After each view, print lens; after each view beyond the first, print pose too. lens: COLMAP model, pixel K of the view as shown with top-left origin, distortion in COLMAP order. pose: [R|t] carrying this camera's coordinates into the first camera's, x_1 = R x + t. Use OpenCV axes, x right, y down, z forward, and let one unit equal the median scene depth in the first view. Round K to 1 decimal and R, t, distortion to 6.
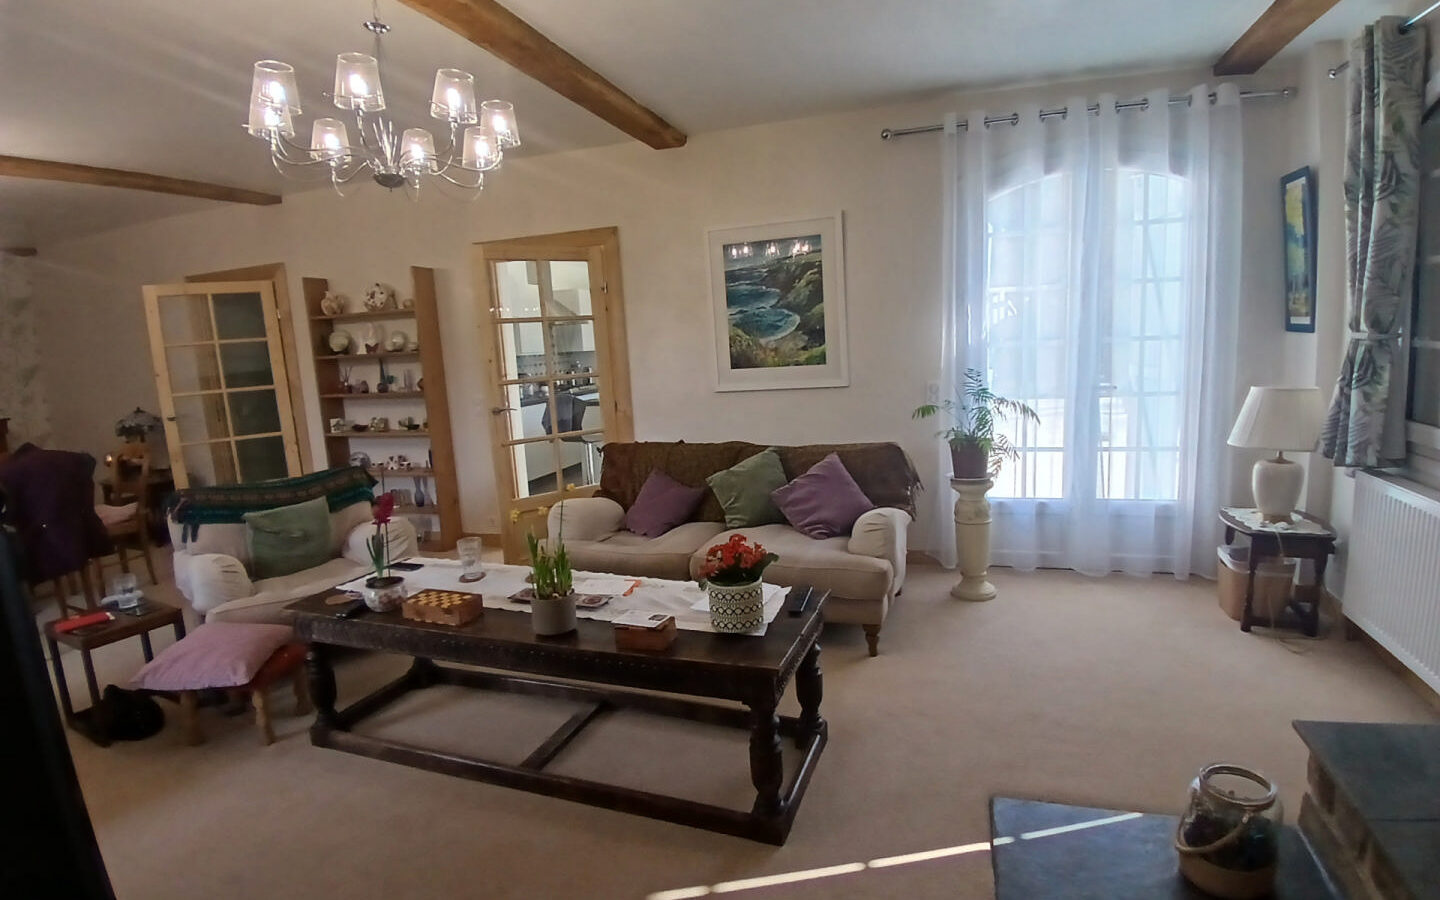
lens RADIAL K [[741.7, 0, 719.4], [0, 741.7, 451.6], [0, 0, 1]] dist [-0.003431, -0.000303]
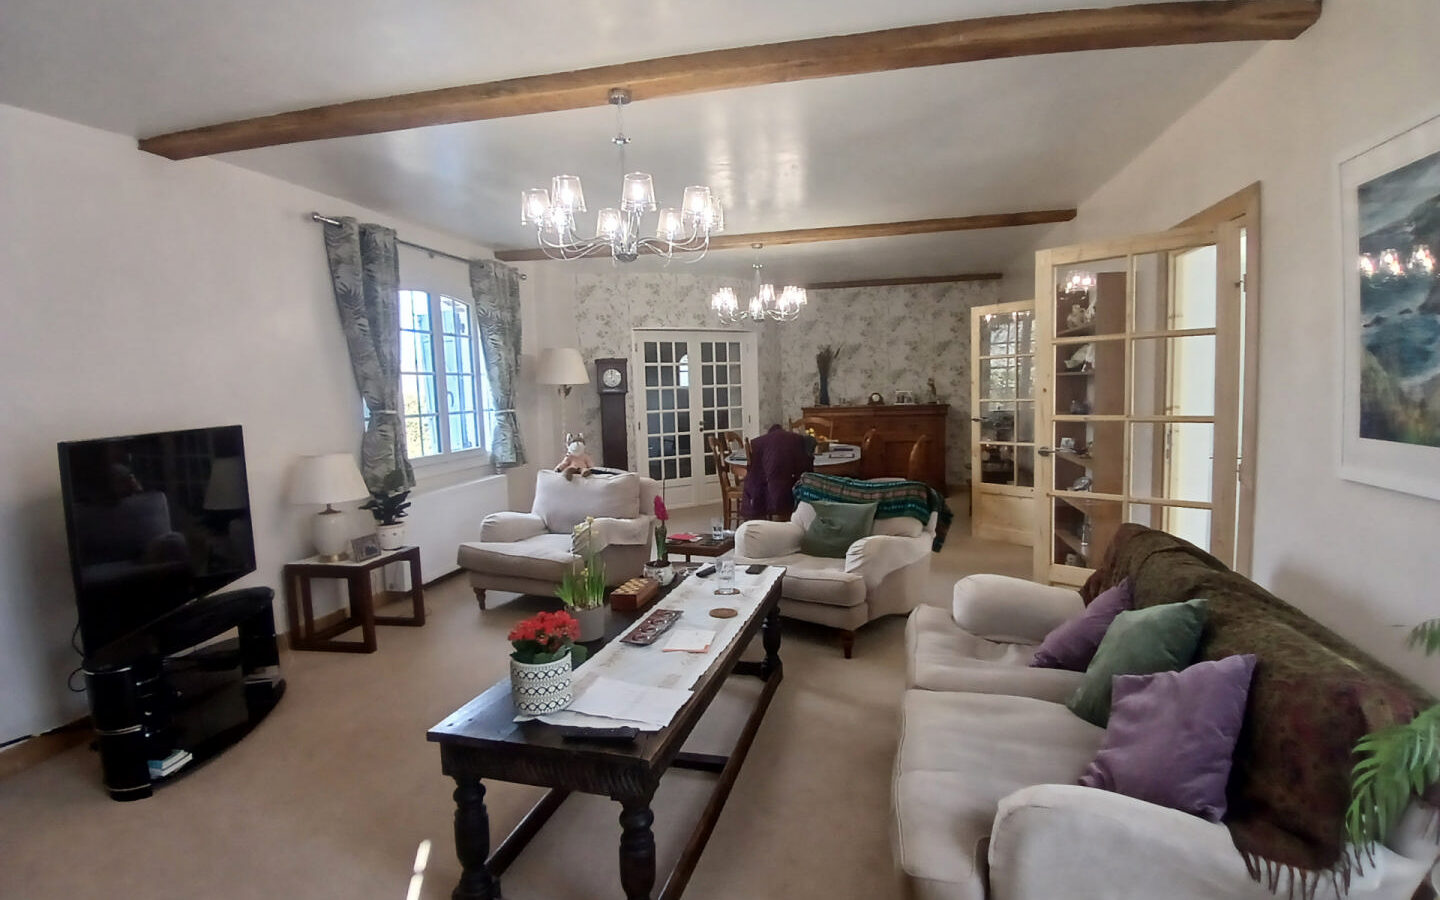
lens RADIAL K [[741.7, 0, 718.9], [0, 741.7, 452.7], [0, 0, 1]] dist [-0.003431, -0.000303]
pose [[0.101308, 0.143817, -0.984405, 0.464328], [-0.122488, 0.983771, 0.131119, -0.115485], [0.987286, 0.107295, 0.117280, 0.537396]]
